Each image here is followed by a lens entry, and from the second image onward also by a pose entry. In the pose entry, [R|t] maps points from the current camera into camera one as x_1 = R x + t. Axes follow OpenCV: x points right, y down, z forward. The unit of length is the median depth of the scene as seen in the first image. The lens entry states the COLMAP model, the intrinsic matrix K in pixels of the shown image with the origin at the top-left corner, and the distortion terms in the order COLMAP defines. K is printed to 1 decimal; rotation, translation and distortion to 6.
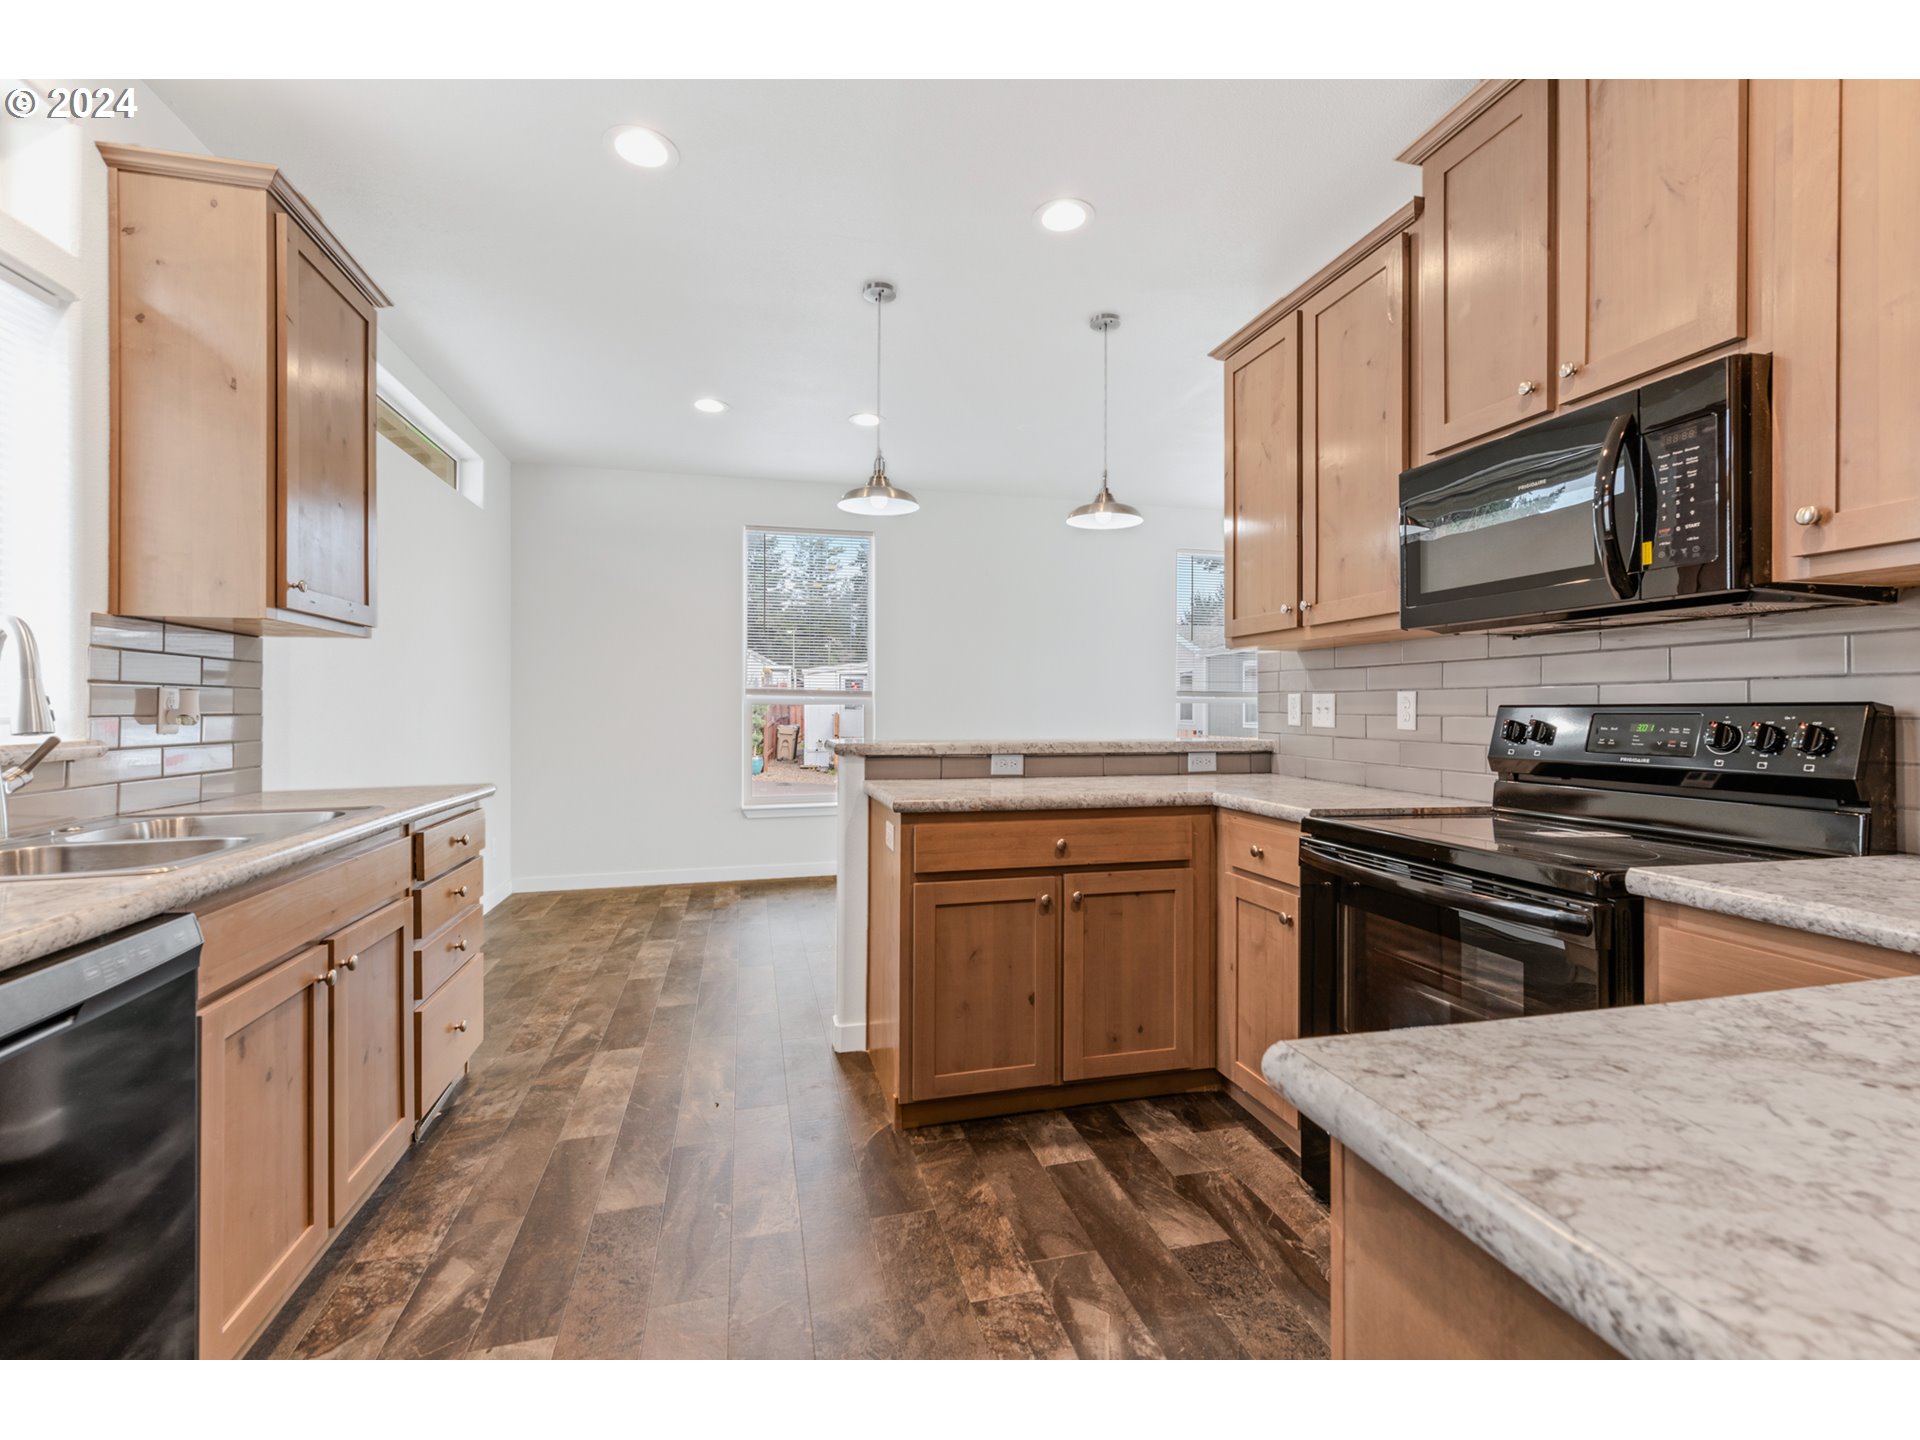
lens RADIAL K [[836.9, 0, 962.8], [0, 836.9, 706.1], [0, 0, 1]] dist [0.013657, 0.001353]
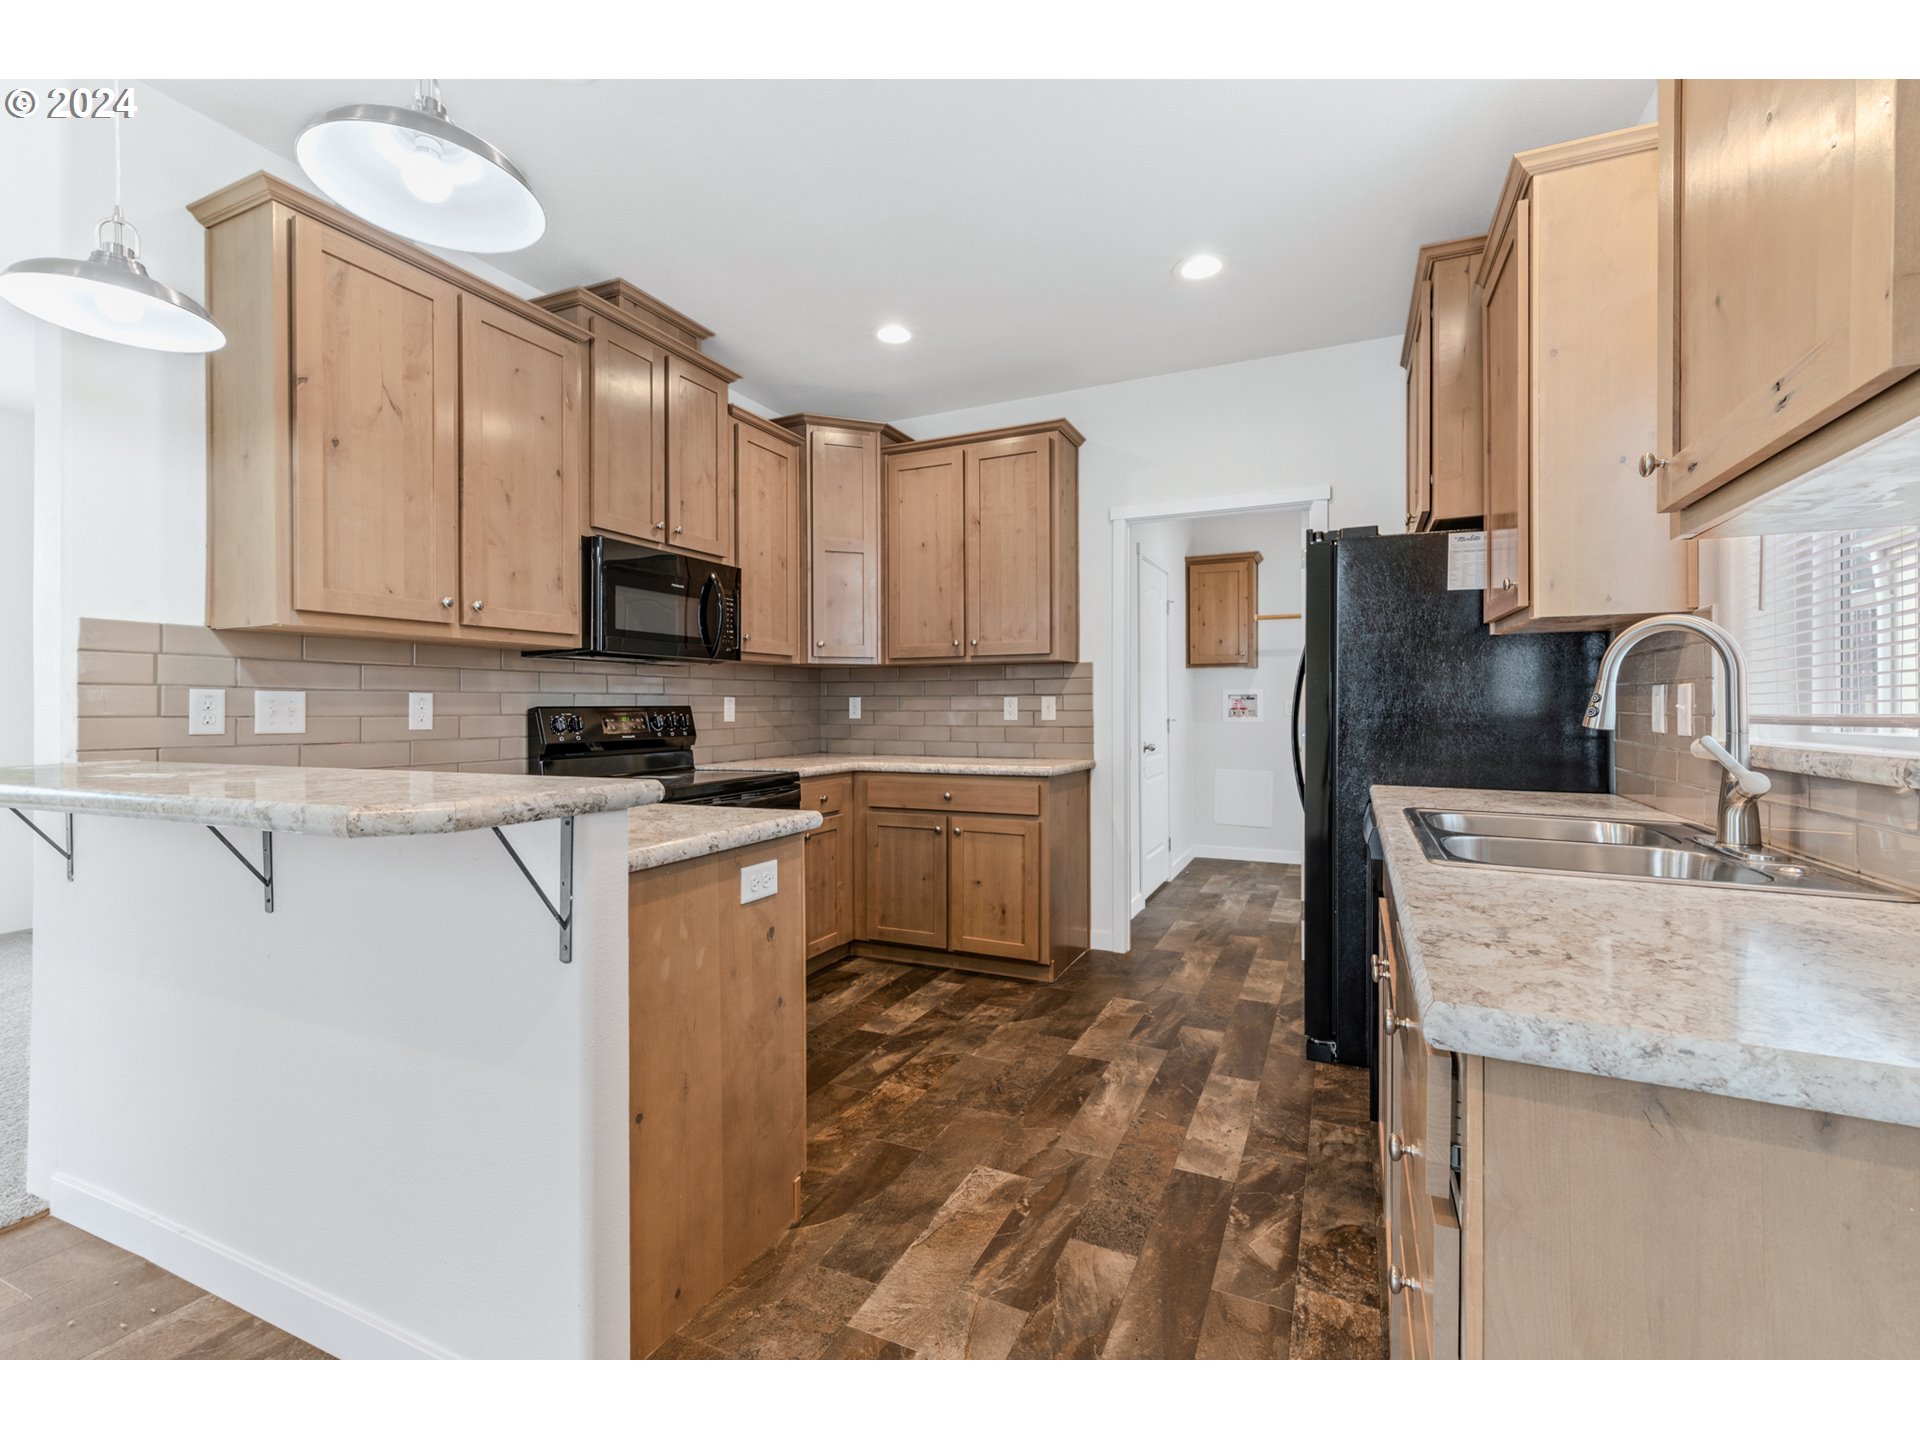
lens RADIAL K [[836.9, 0, 962.5], [0, 836.9, 717.3], [0, 0, 1]] dist [0.013657, 0.001353]
pose [[-0.770166, -0.004500, 0.637828, -0.765830], [0.001622, 0.999958, 0.009015, 0.005317], [-0.637842, 0.007978, -0.770126, 1.603841]]
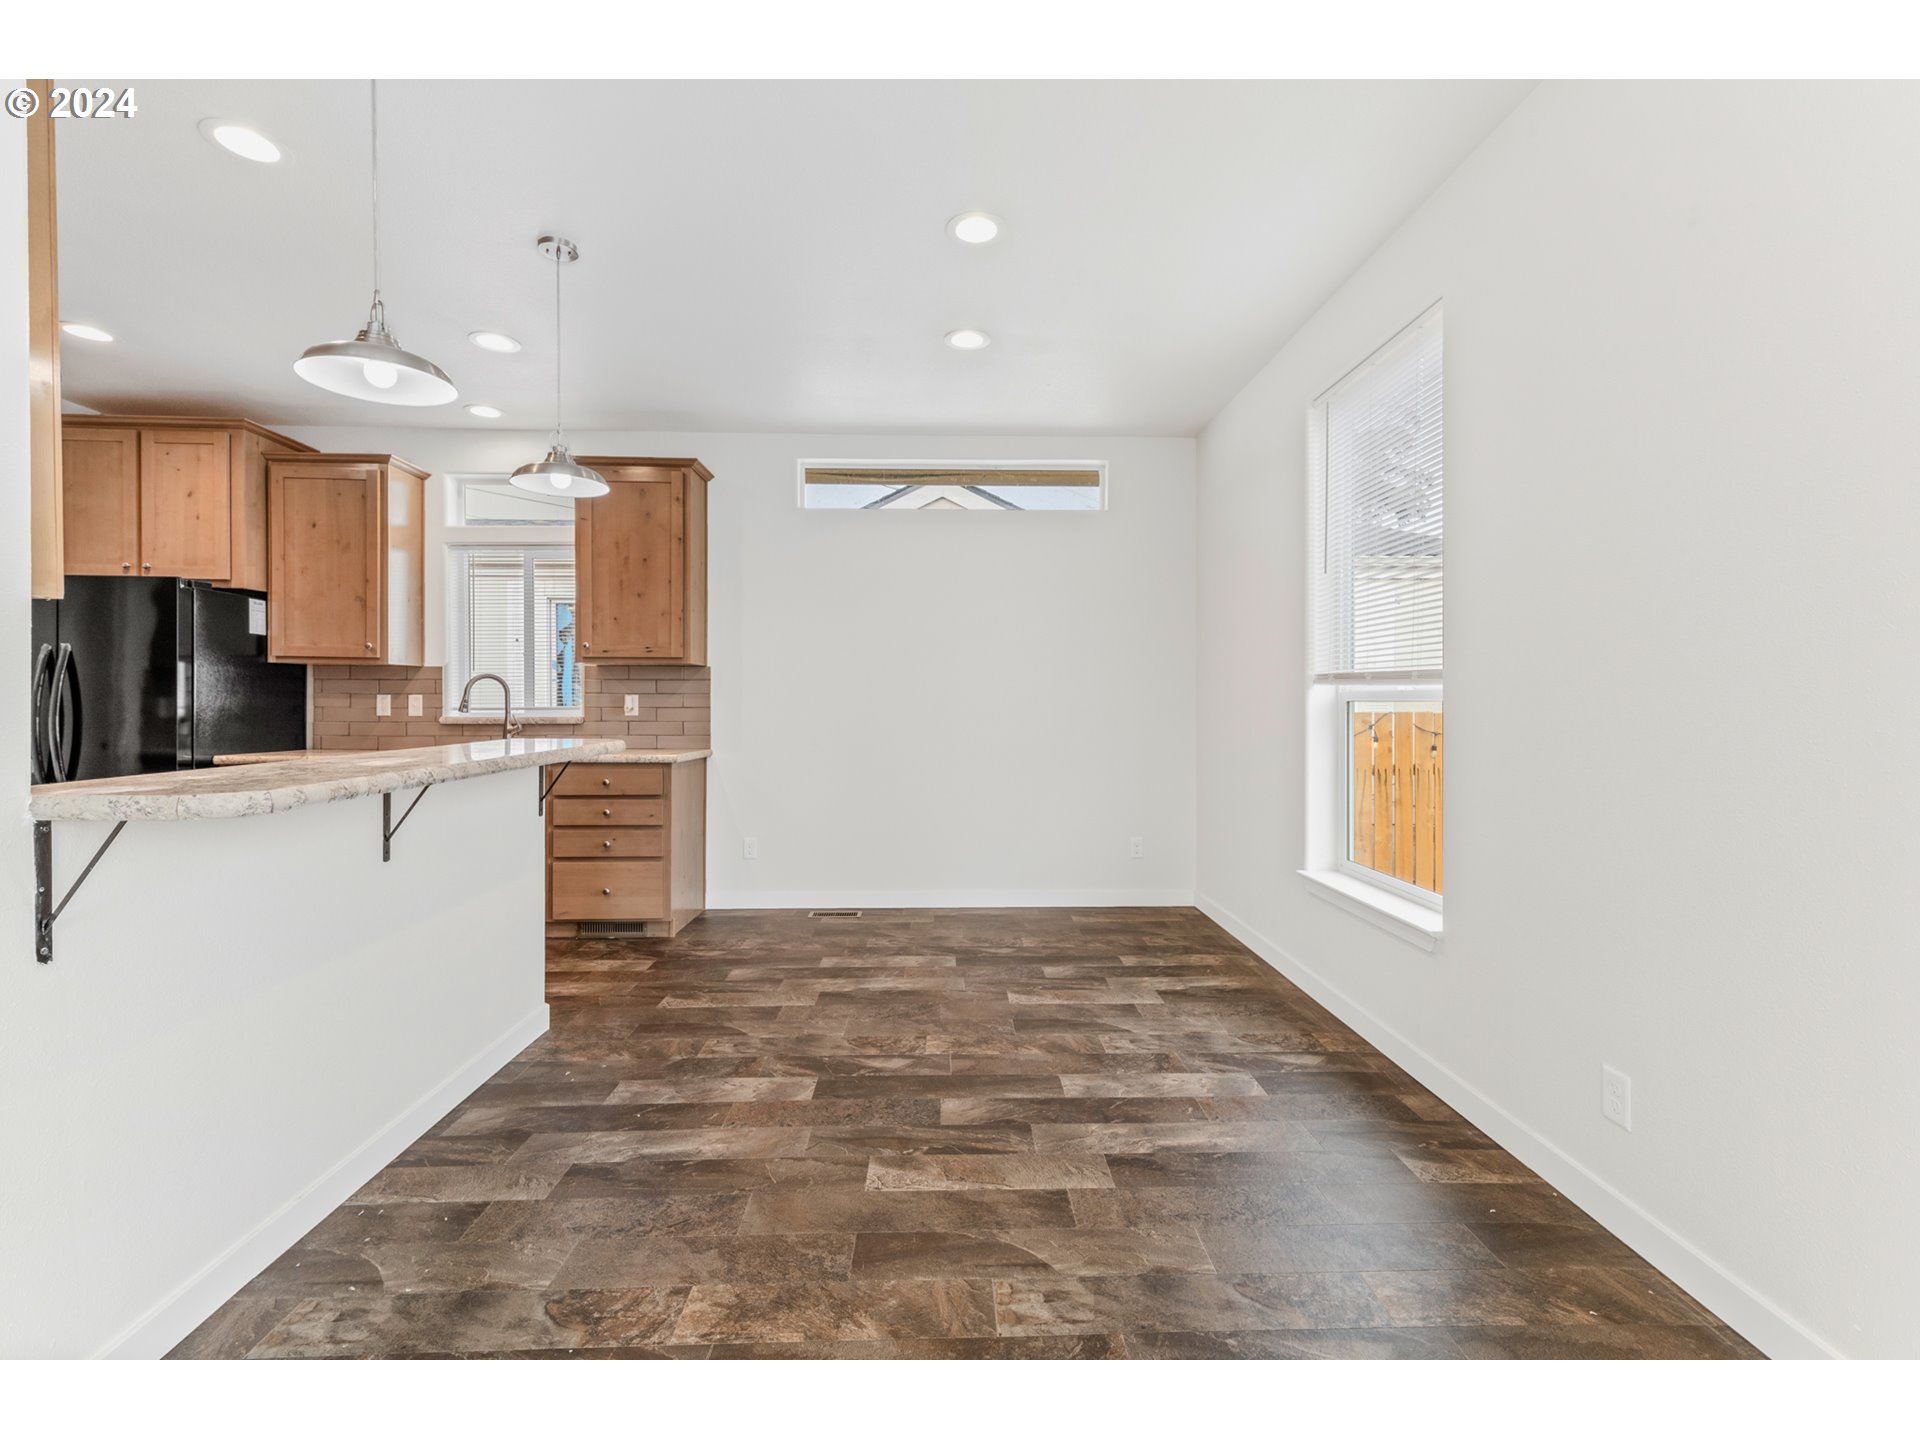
lens RADIAL K [[836.9, 0, 960.7], [0, 836.9, 704.9], [0, 0, 1]] dist [0.013657, 0.001353]
pose [[-0.229502, 0.007663, -0.973278, 1.289031], [-0.001223, 0.999966, 0.008162, -0.007985], [0.973307, 0.003064, -0.229485, 1.106230]]
